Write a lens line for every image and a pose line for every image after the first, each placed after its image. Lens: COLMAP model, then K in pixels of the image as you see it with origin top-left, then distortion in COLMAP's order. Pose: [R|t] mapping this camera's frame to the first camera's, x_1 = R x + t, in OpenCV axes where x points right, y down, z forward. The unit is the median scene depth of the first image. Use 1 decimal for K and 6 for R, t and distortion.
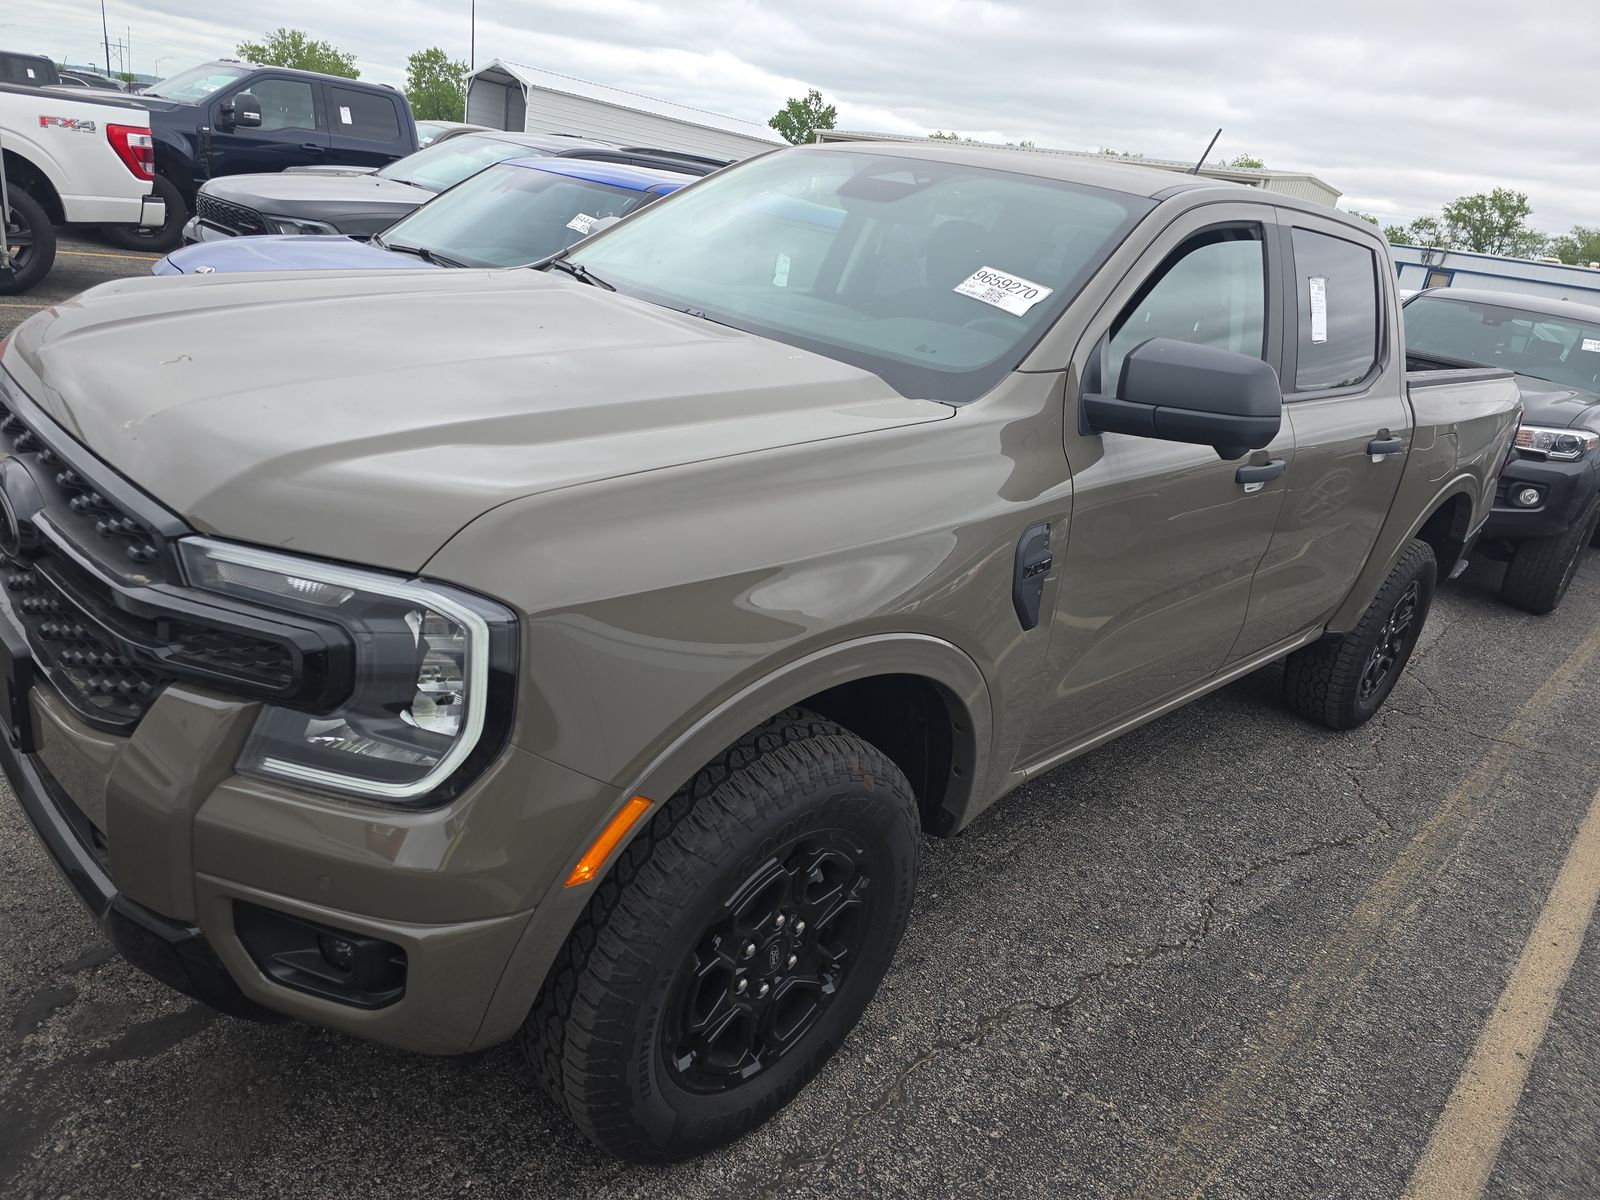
lens RADIAL K [[1054.5, 0, 800.0], [0, 1054.5, 600.0], [0, 0, 1]] dist [0.062509, -0.055385]
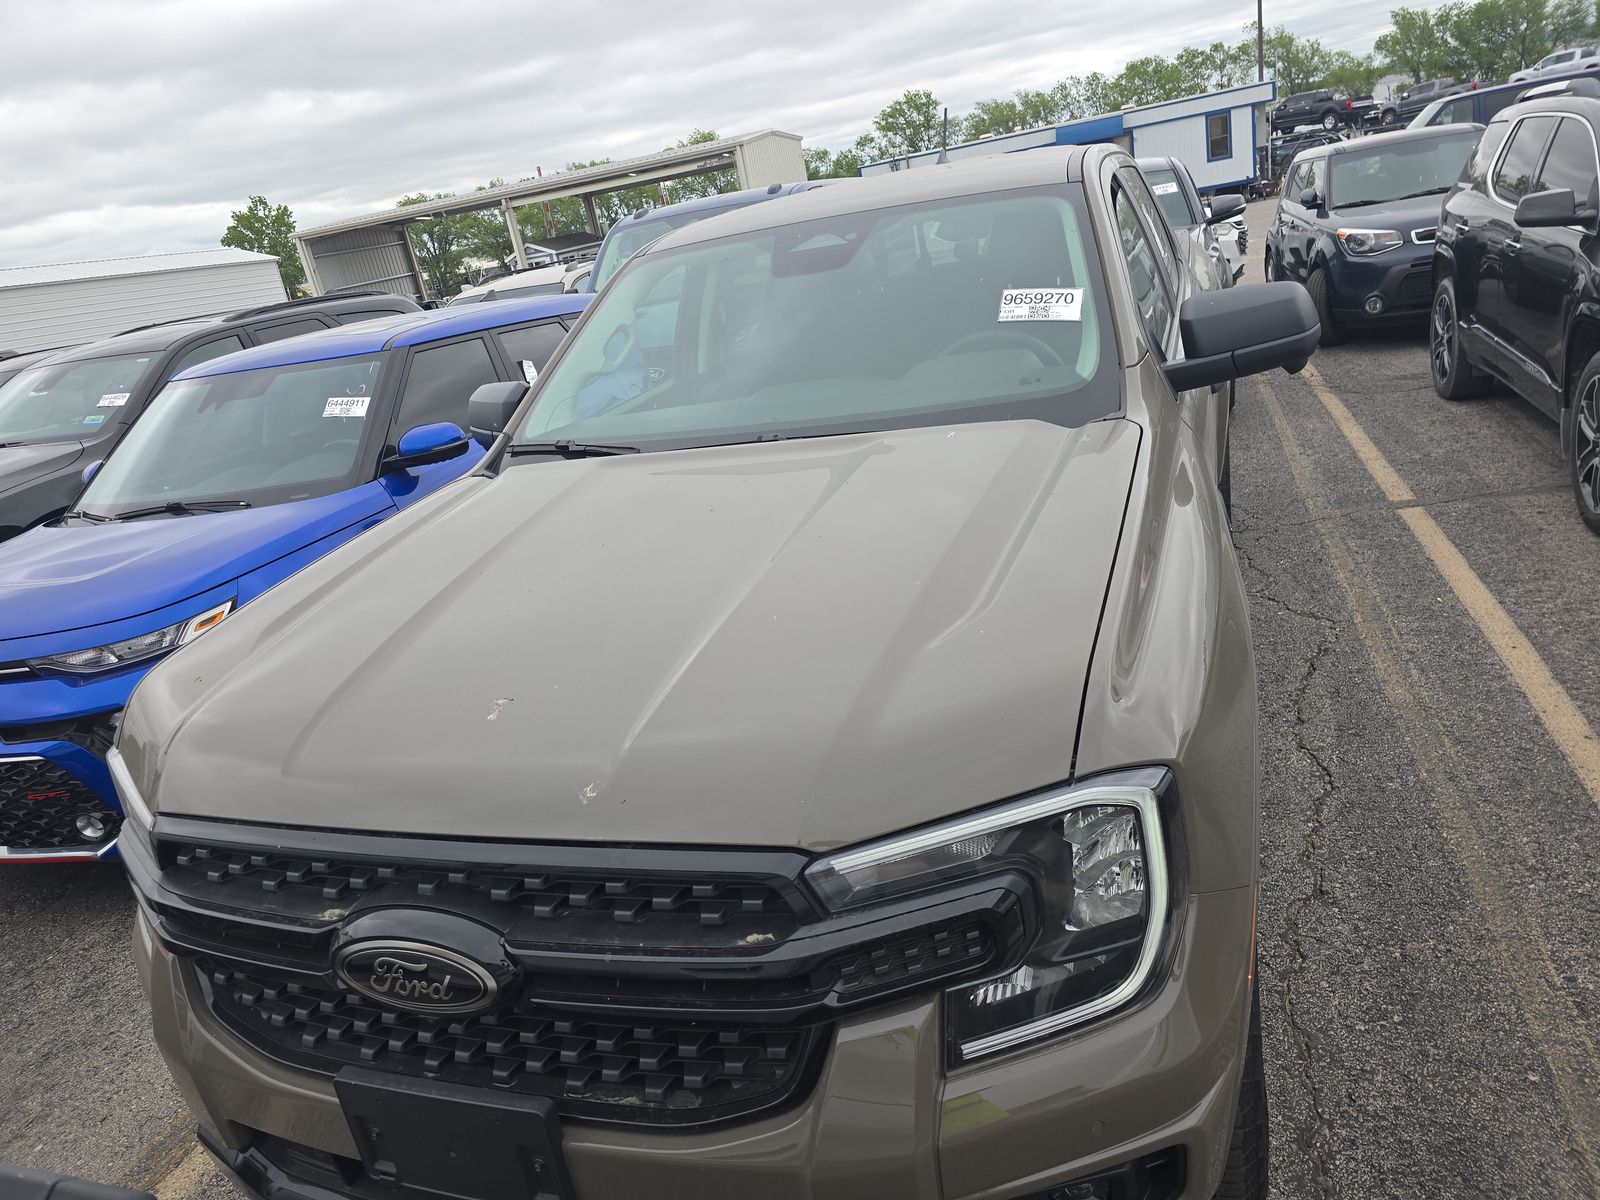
lens RADIAL K [[1060.9, 0, 791.5], [0, 1060.9, 598.8], [0, 0, 1]] dist [0.061185, -0.059283]
pose [[0.856850, -0.422162, 0.295951, -0.400965], [0.428672, 0.902290, 0.045971, -0.162045], [-0.286440, 0.087475, 0.954096, 0.079202]]
